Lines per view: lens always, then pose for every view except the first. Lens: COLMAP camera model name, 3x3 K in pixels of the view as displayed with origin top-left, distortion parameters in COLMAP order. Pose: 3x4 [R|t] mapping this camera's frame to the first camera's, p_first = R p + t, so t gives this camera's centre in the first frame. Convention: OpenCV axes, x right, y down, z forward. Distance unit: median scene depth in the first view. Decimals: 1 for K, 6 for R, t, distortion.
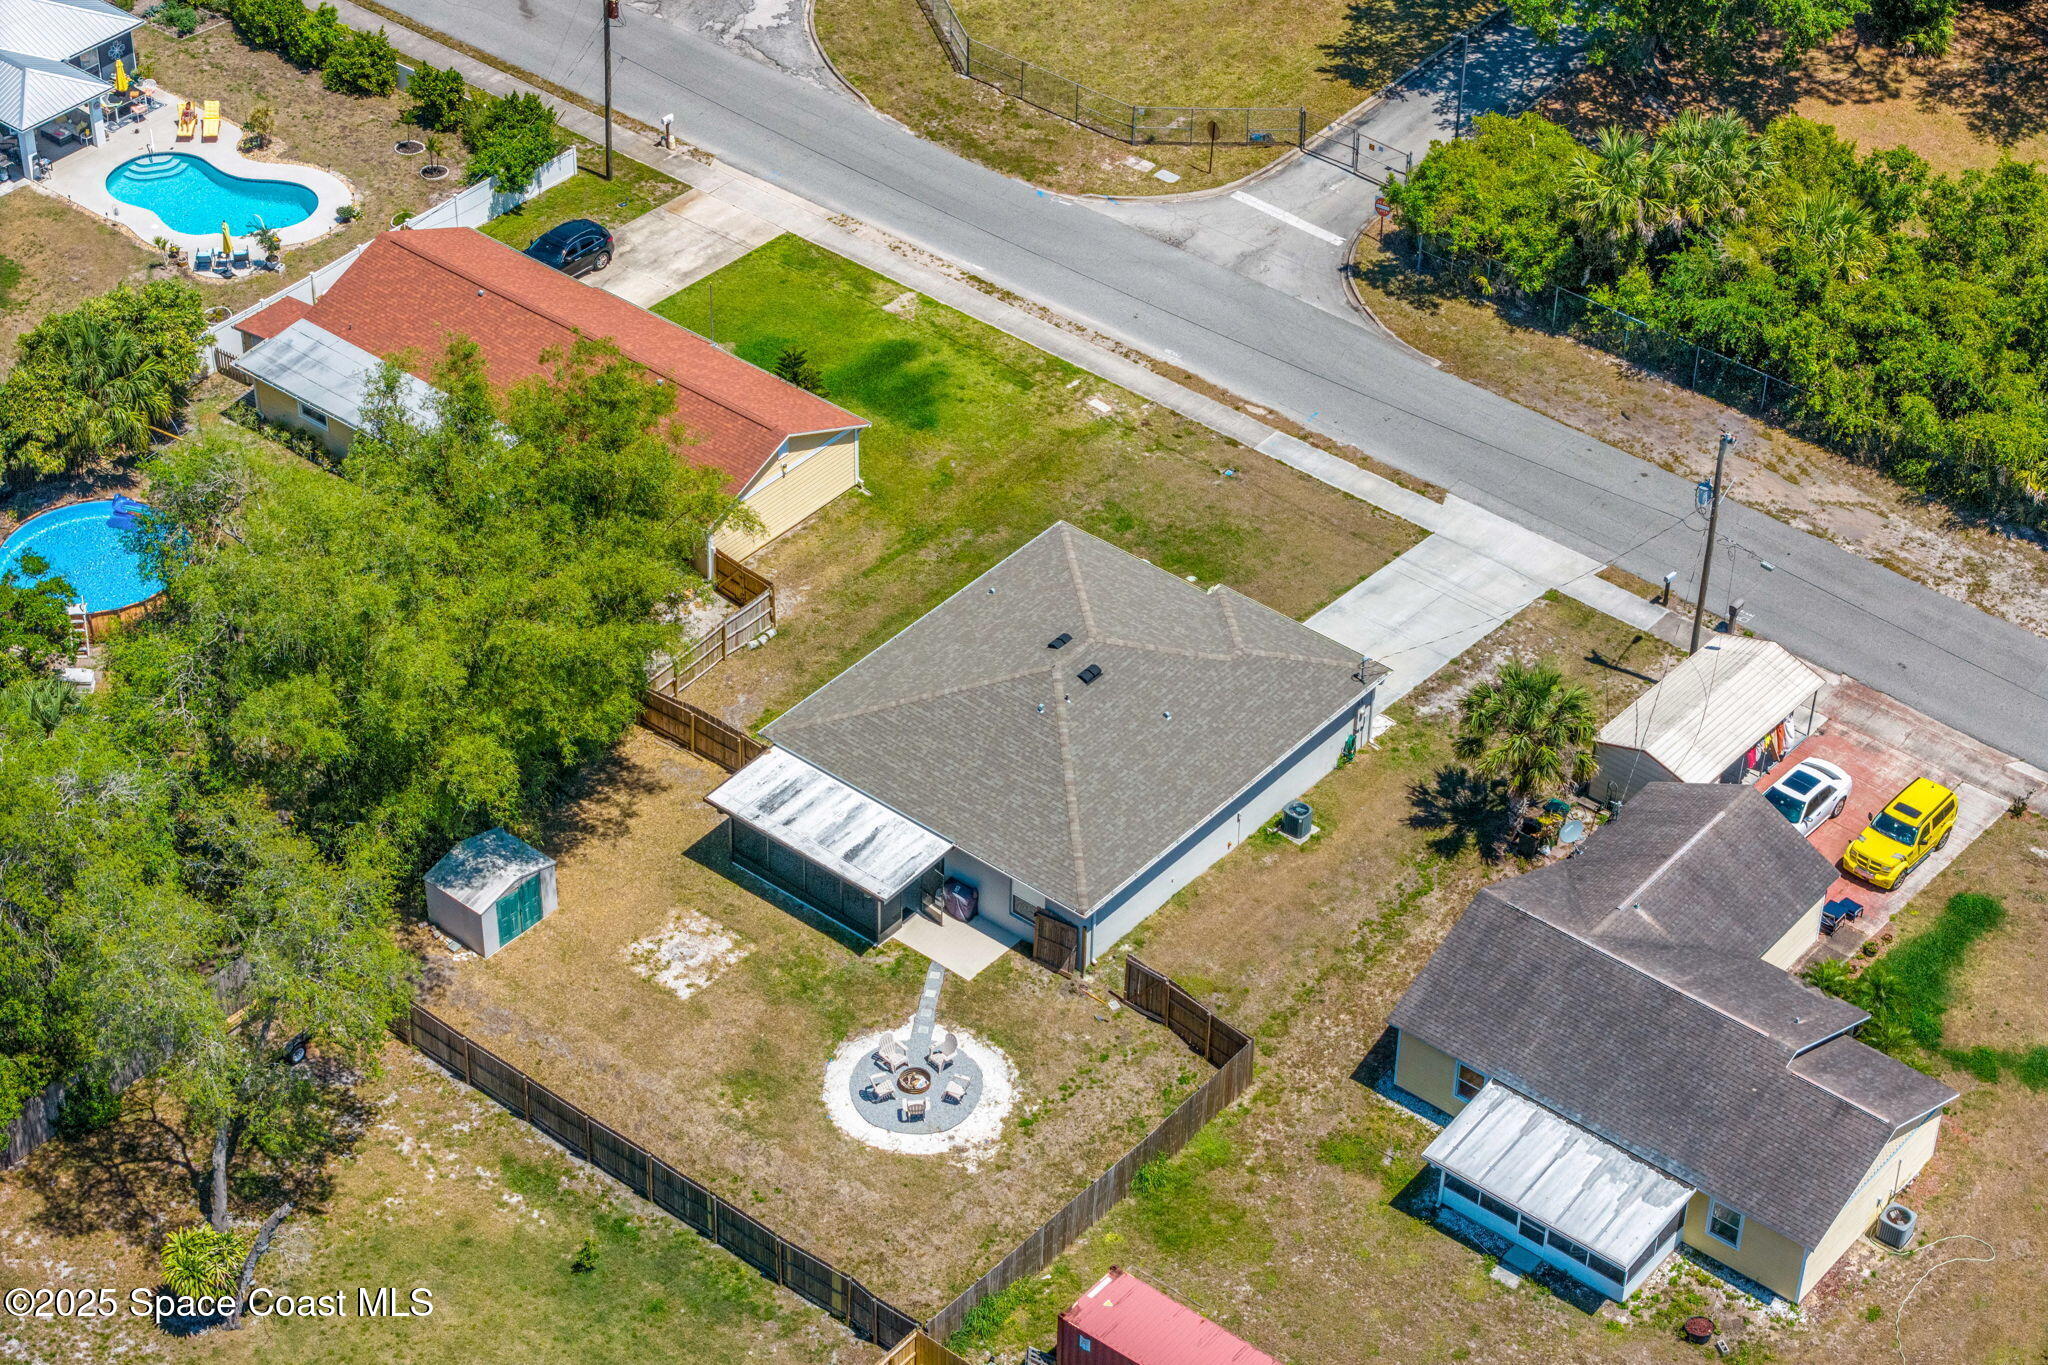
lens RADIAL K [[3996.2, 0, 1025.1], [0, 3996.2, 671.7], [0, 0, 1]] dist [0.007765, 0.000000]
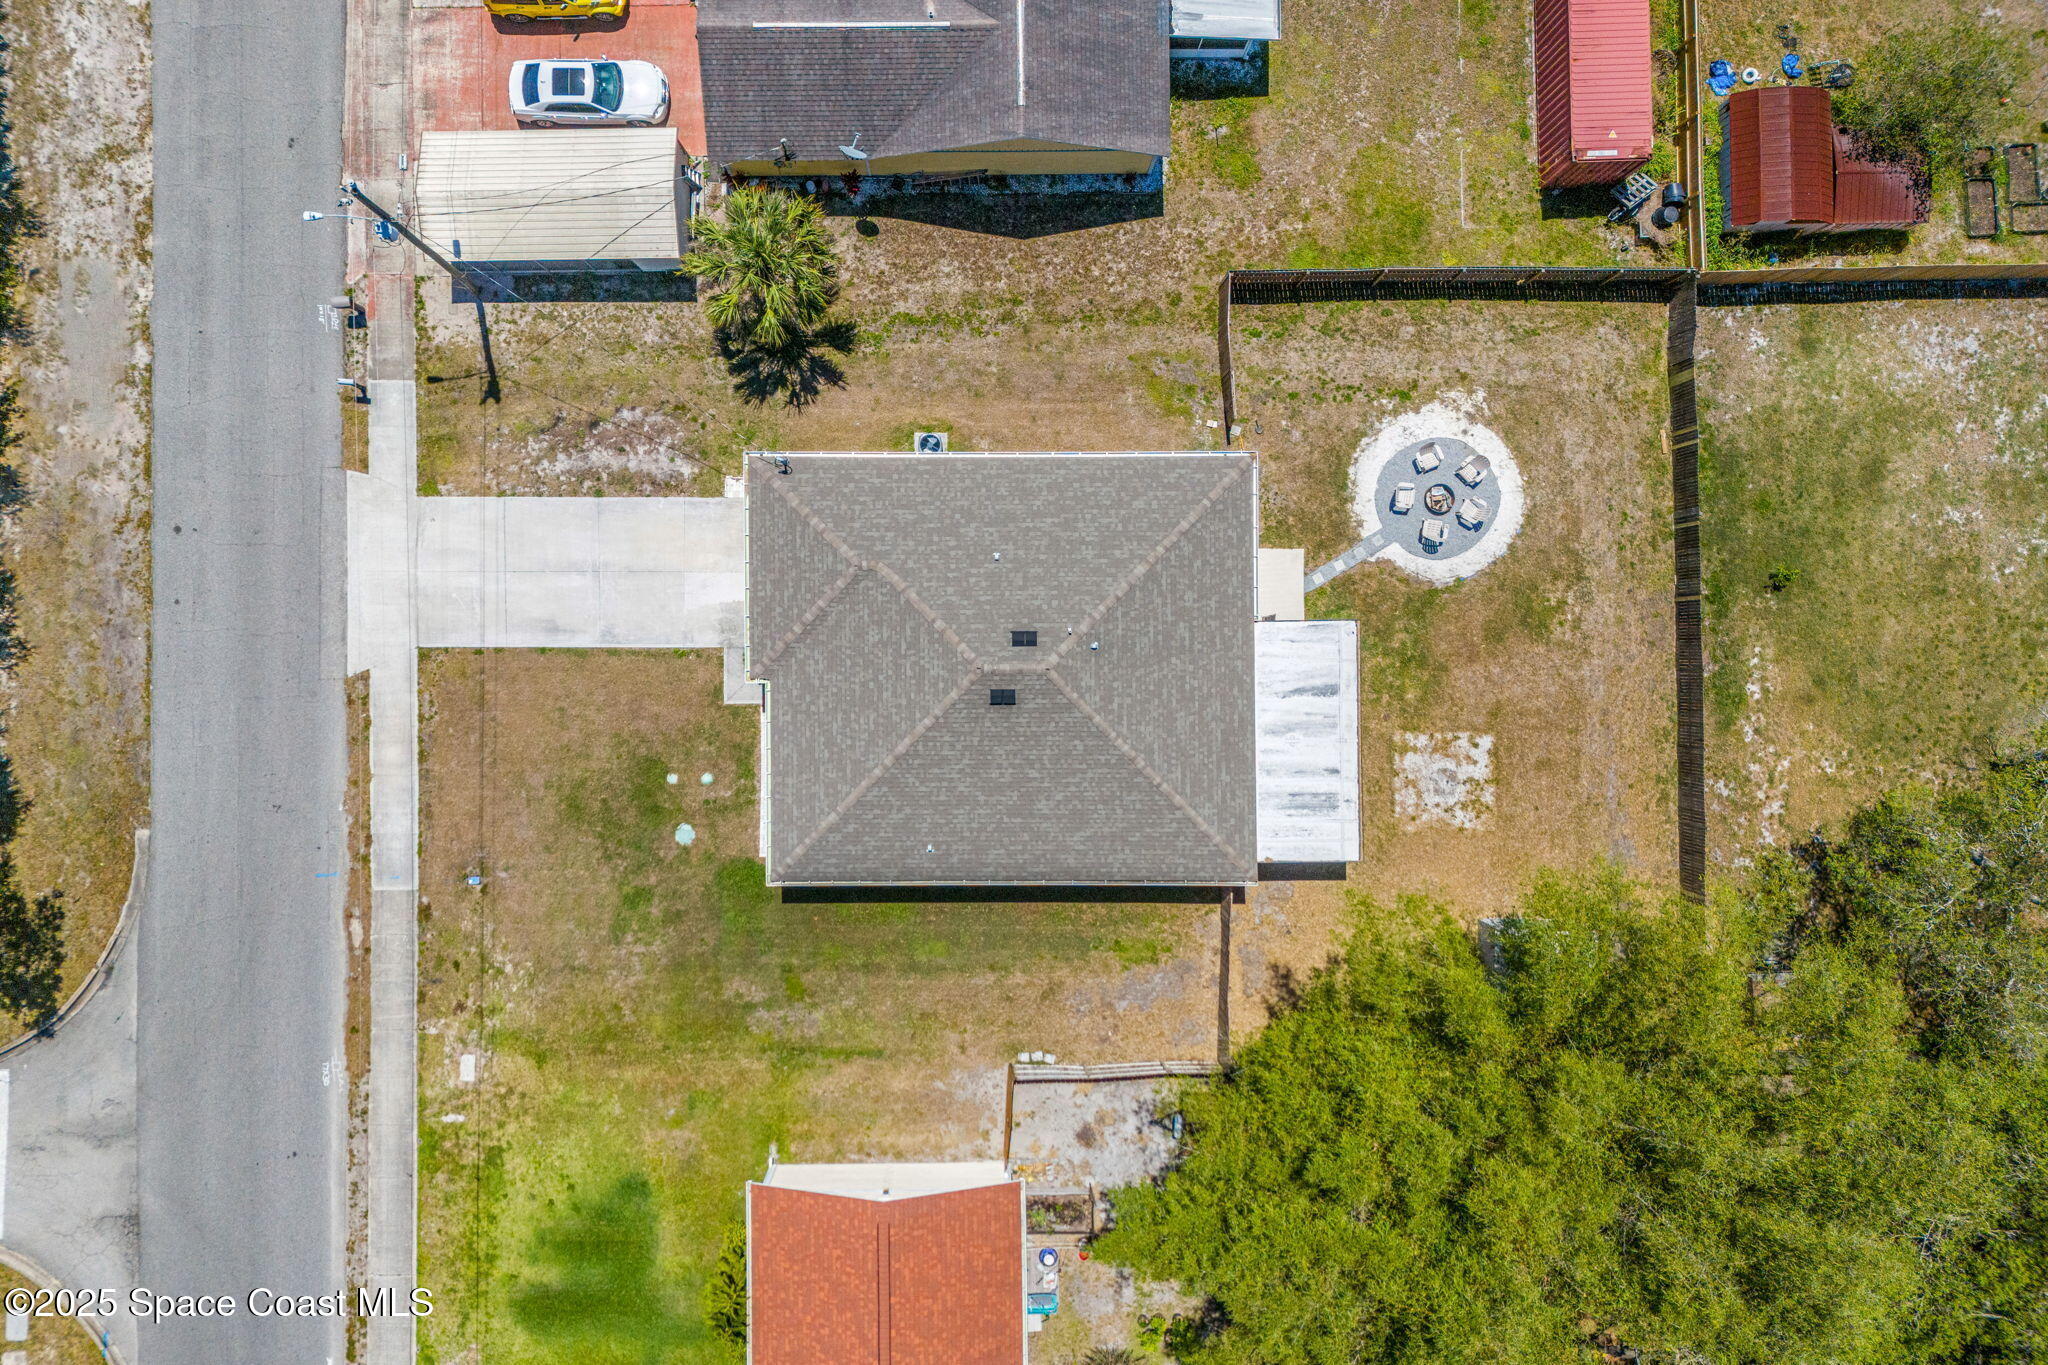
lens RADIAL K [[1511.6, 0, 975.6], [0, 1511.6, 633.9], [0, 0, 1]] dist [0.058297, -0.036334]
pose [[-0.639905, -0.768444, -0.004087, 0.024913], [0.466517, -0.392697, 0.792560, -0.277249], [-0.610642, 0.505256, 0.609780, 0.766102]]
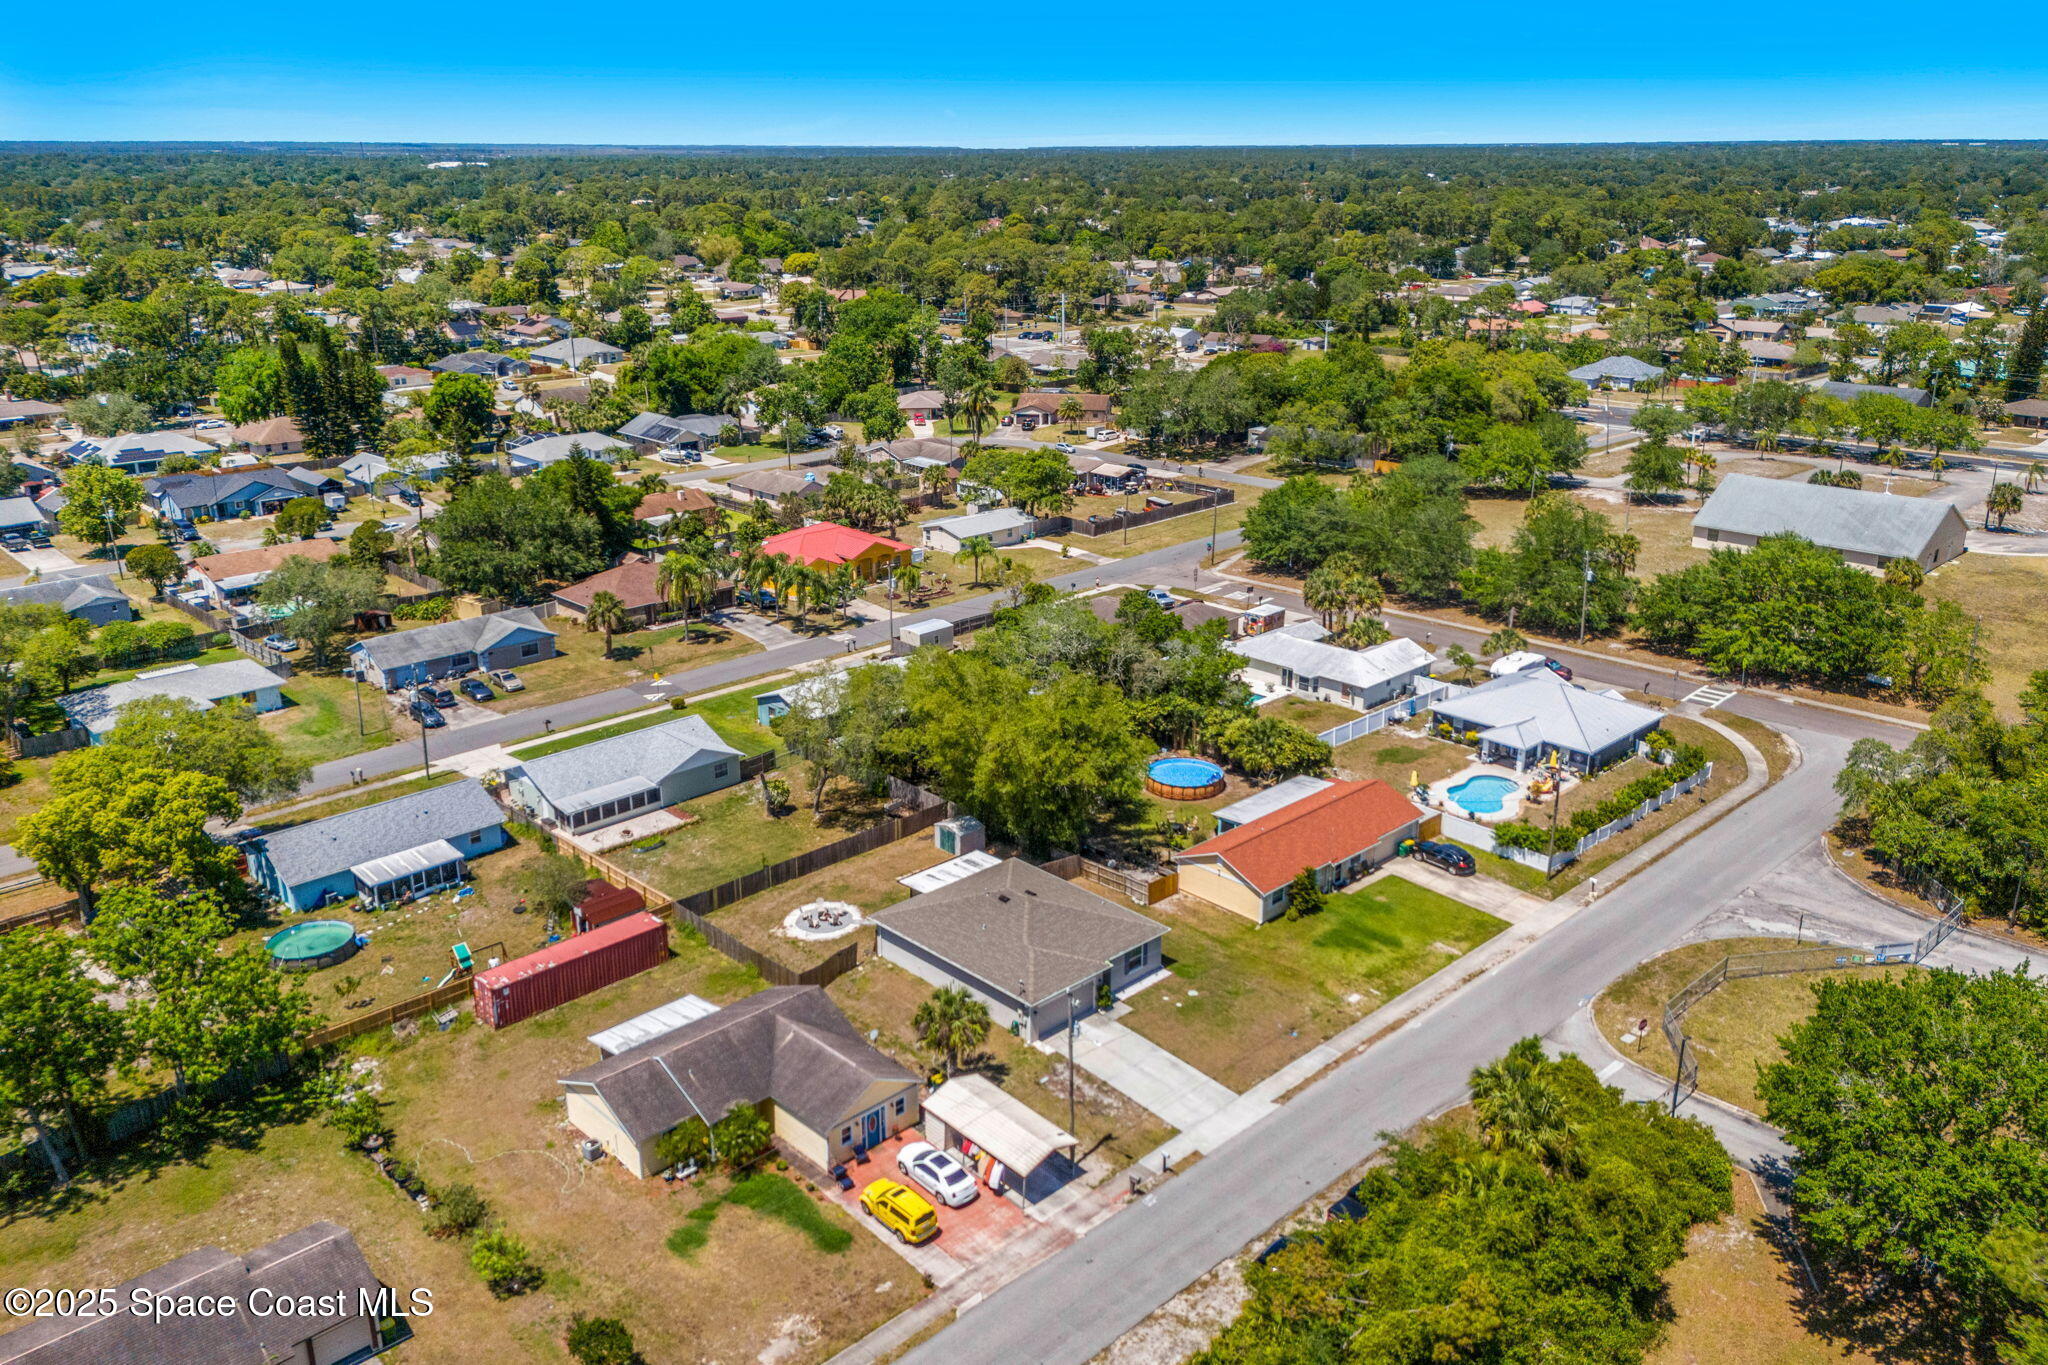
lens RADIAL K [[1593.2, 0, 1047.7], [0, 1593.2, 688.3], [0, 0, 1]] dist [0.096225, -0.096780]
pose [[-0.106902, 0.307584, -0.945497, 0.740928], [-0.618648, 0.723869, 0.305432, -0.335123], [0.778362, 0.617580, 0.112903, 0.830618]]
